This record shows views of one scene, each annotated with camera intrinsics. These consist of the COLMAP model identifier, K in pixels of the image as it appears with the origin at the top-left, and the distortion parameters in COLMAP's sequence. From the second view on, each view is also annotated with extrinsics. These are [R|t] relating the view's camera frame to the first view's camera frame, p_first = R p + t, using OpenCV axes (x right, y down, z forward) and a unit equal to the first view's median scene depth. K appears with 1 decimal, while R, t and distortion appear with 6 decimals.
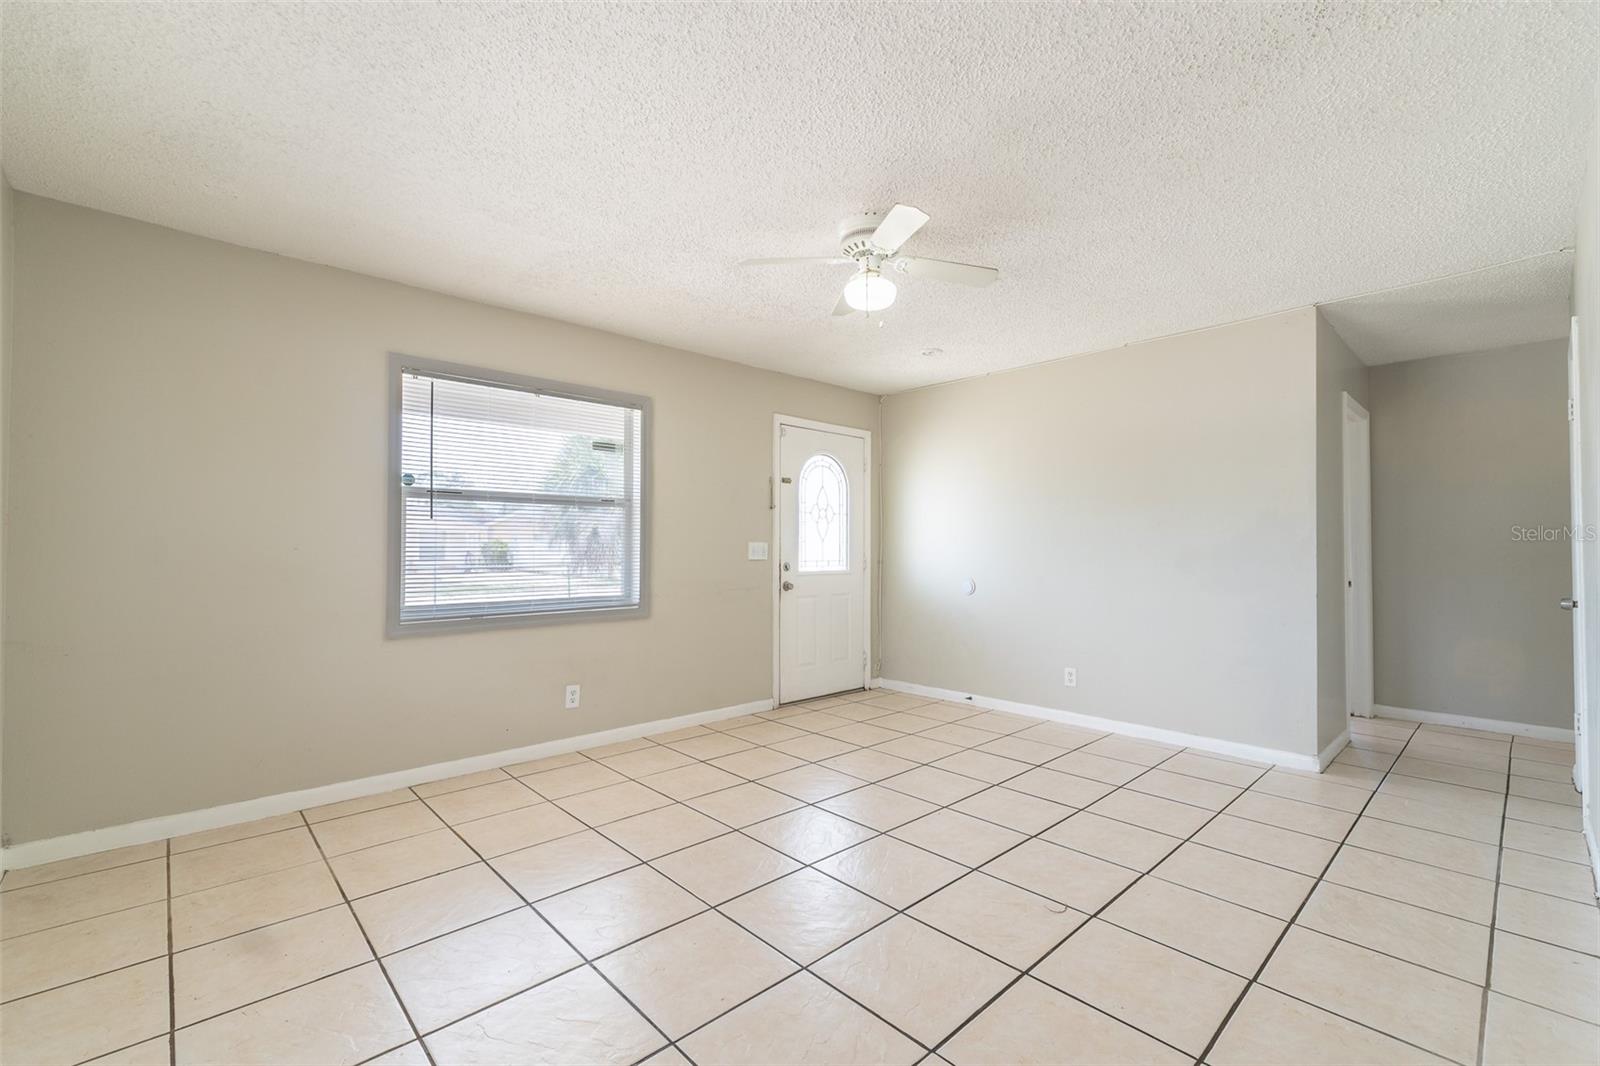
lens RADIAL K [[680.5, 0, 798.2], [0, 680.5, 535.6], [0, 0, 1]] dist [0.004248, -0.001078]
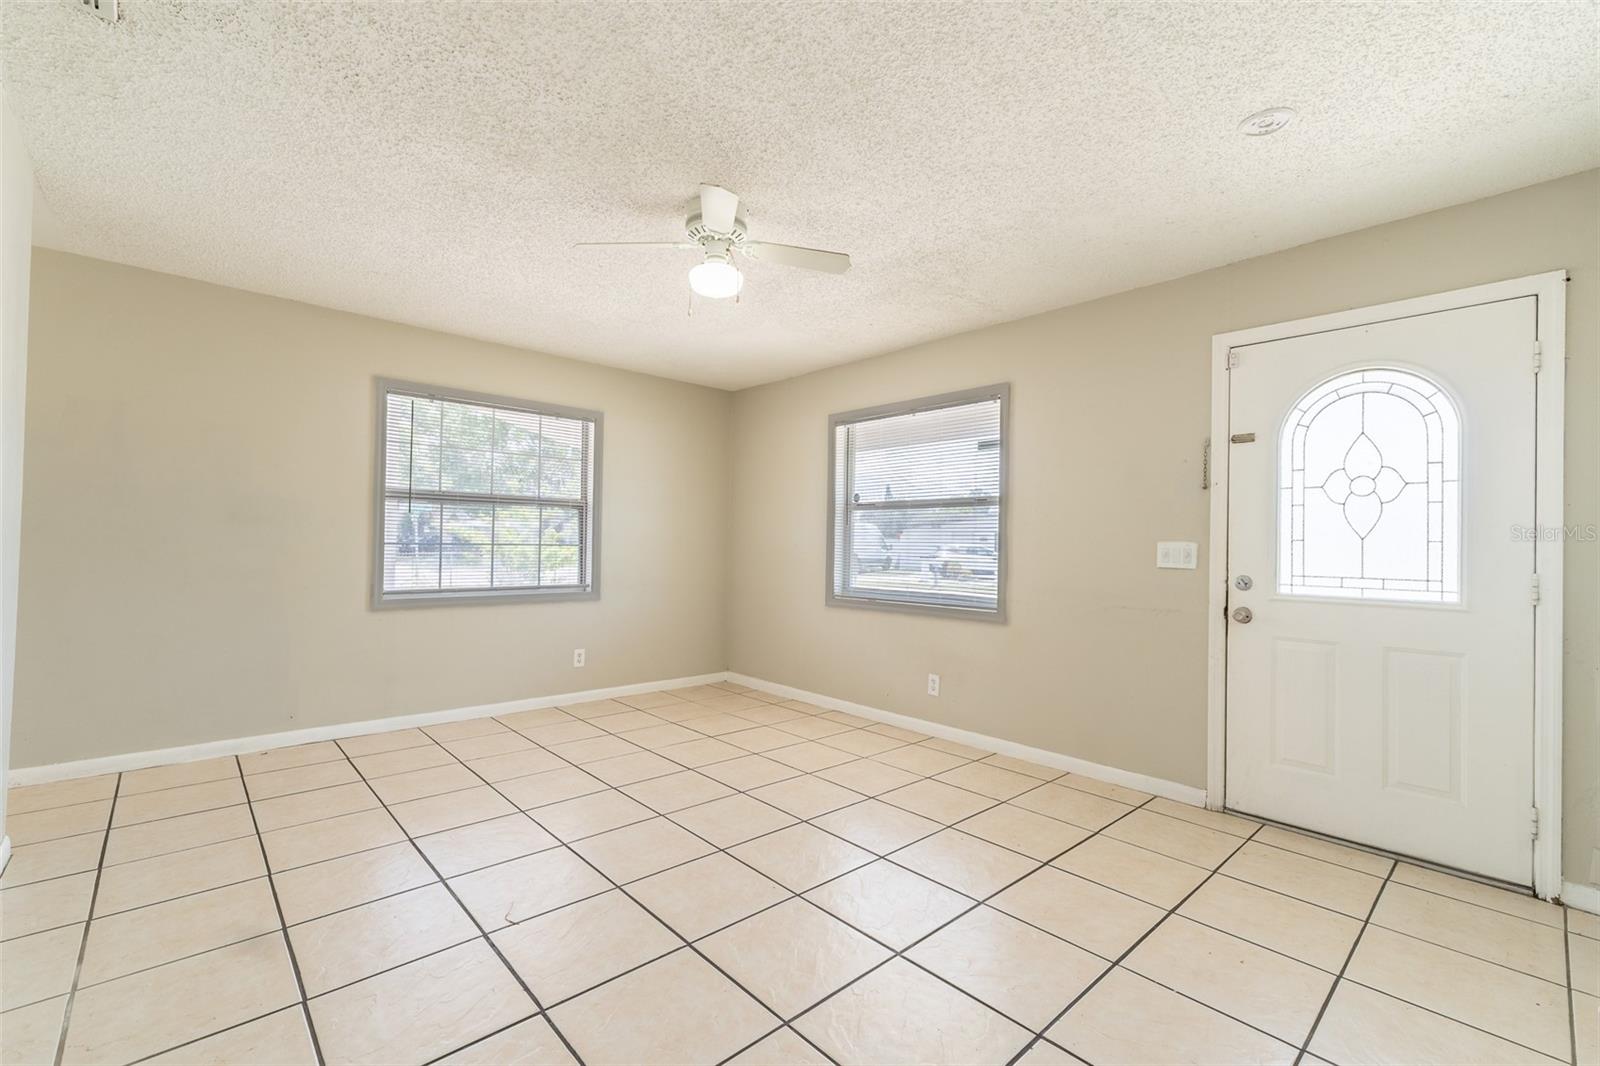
lens RADIAL K [[680.5, 0, 795.2], [0, 680.5, 535.1], [0, 0, 1]] dist [0.004248, -0.001078]
pose [[-0.006885, -0.018739, -0.999801, 0.597989], [0.000093, 0.999824, -0.018740, 0.015484], [0.999976, -0.000222, -0.006882, 0.625943]]
